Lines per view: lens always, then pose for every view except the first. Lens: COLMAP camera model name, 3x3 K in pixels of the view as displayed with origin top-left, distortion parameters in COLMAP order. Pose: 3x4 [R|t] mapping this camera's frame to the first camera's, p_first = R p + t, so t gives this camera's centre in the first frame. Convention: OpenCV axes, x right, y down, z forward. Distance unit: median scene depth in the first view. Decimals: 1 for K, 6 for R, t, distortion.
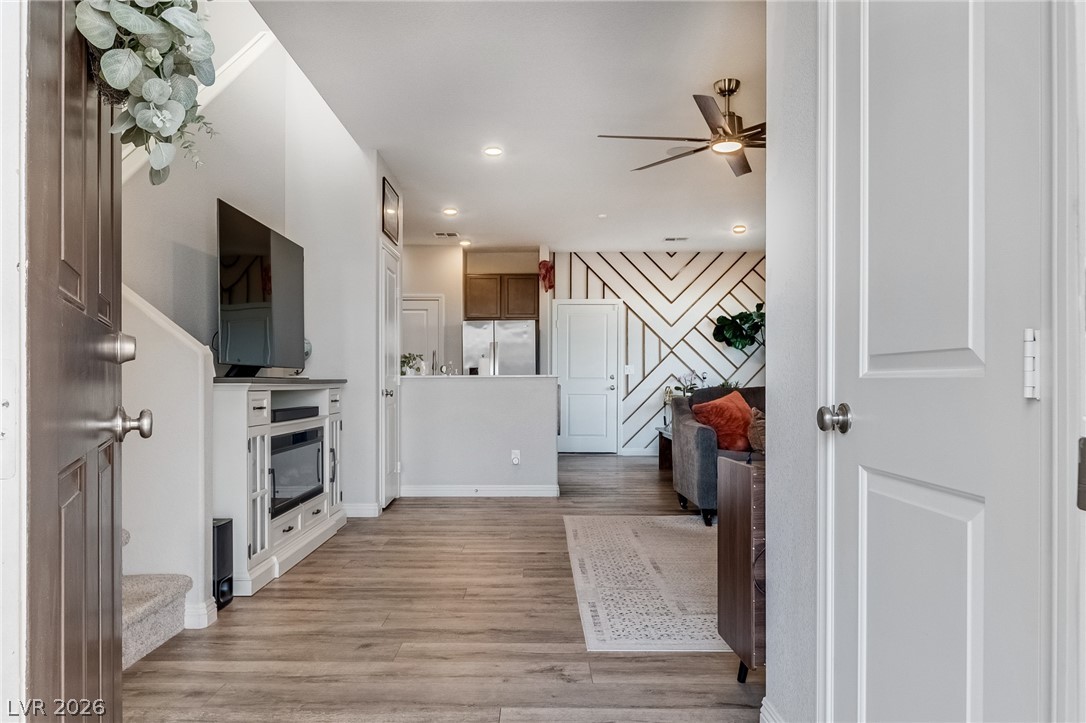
lens RADIAL K [[785.9, 0, 528.5], [0, 785.9, 385.3], [0, 0, 1]] dist [-0.000468, 0.001584]
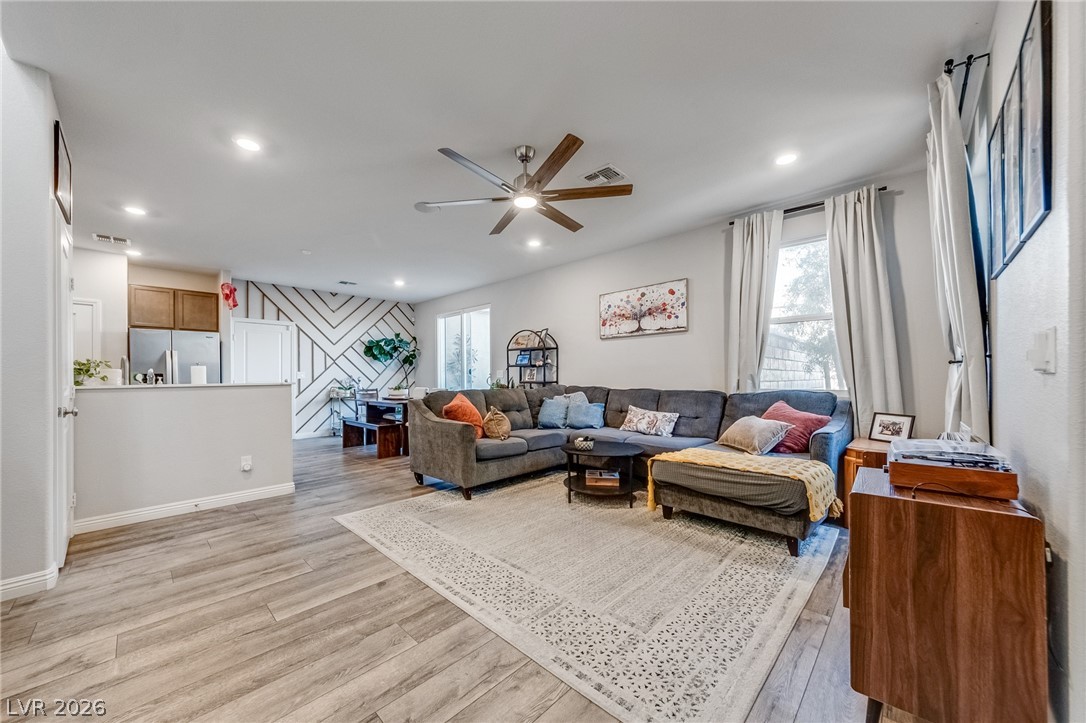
lens RADIAL K [[392.1, 0, 536.1], [0, 392.1, 376.5], [0, 0, 1]] dist [0.000360, 0.000013]
pose [[0.688082, -0.001587, 0.725631, -0.087849], [0.008564, 0.999946, -0.005935, -0.010806], [-0.725582, 0.010298, 0.688059, 0.256786]]
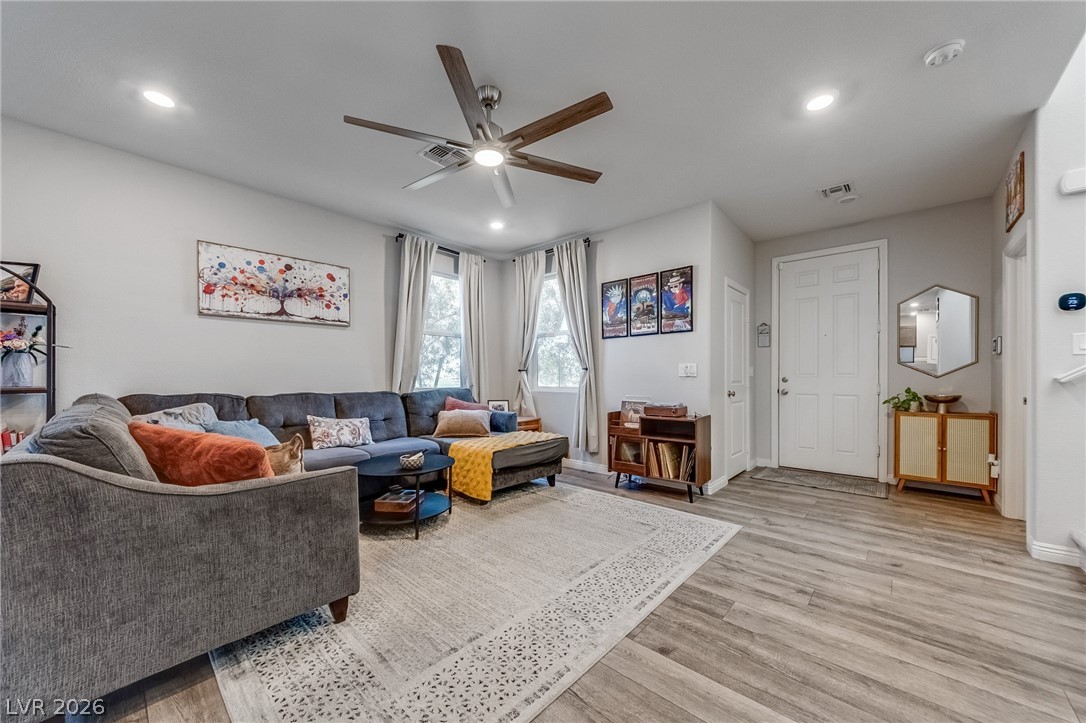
lens RADIAL K [[397.2, 0, 539.8], [0, 397.2, 377.1], [0, 0, 1]] dist [0.001666, 0.000063]
pose [[-0.745579, -0.000954, 0.666416, -0.062045], [0.004033, 0.999974, 0.005944, -0.013766], [-0.666405, 0.007119, -0.745556, 0.617775]]
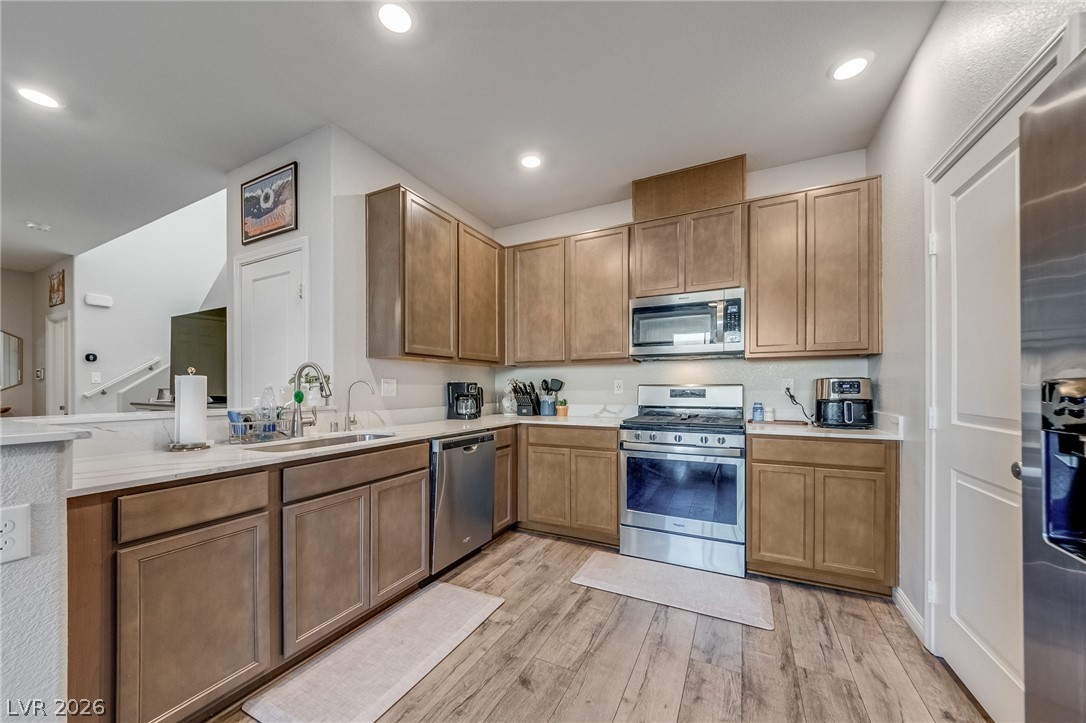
lens RADIAL K [[395.8, 0, 527.5], [0, 395.8, 387.1], [0, 0, 1]] dist [-0.000645, -0.000193]
pose [[-0.456318, 0.000991, -0.889816, 0.044053], [-0.000843, 0.999998, 0.001546, -0.020364], [0.889816, 0.001456, -0.456317, 0.925747]]
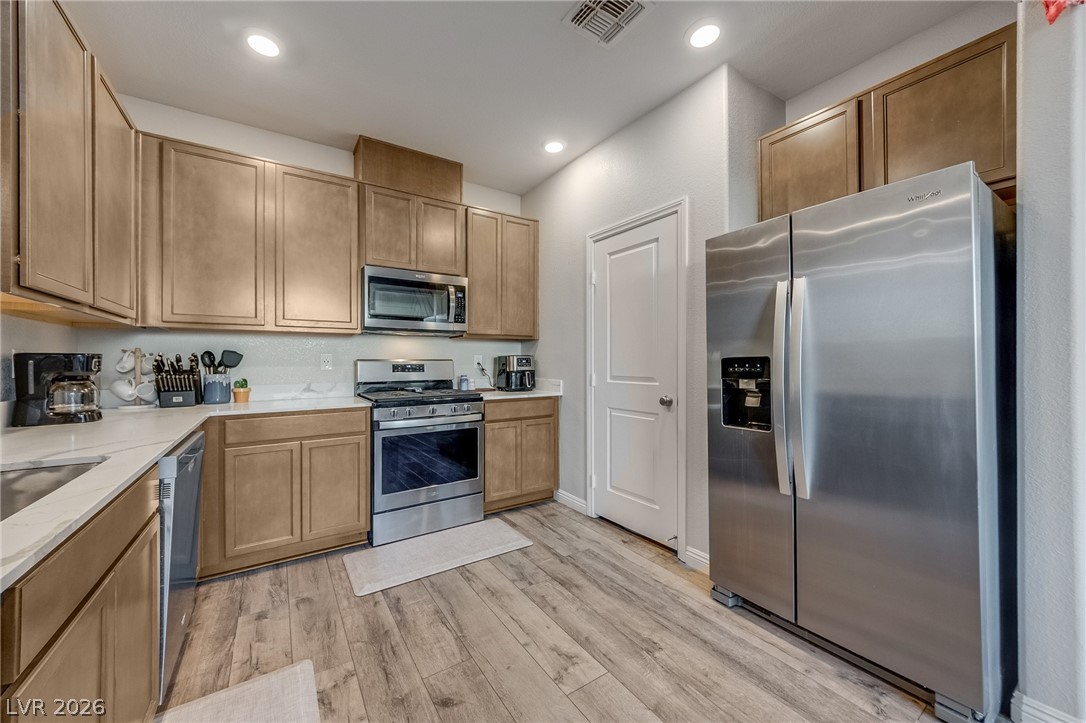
lens RADIAL K [[403.6, 0, 533.7], [0, 403.6, 361.2], [0, 0, 1]] dist [-0.000313, -0.000179]
pose [[0.551930, -0.003069, -0.833885, 0.036906], [0.000312, 0.999994, -0.003474, -0.019490], [0.833890, 0.001657, 0.551928, 0.801102]]
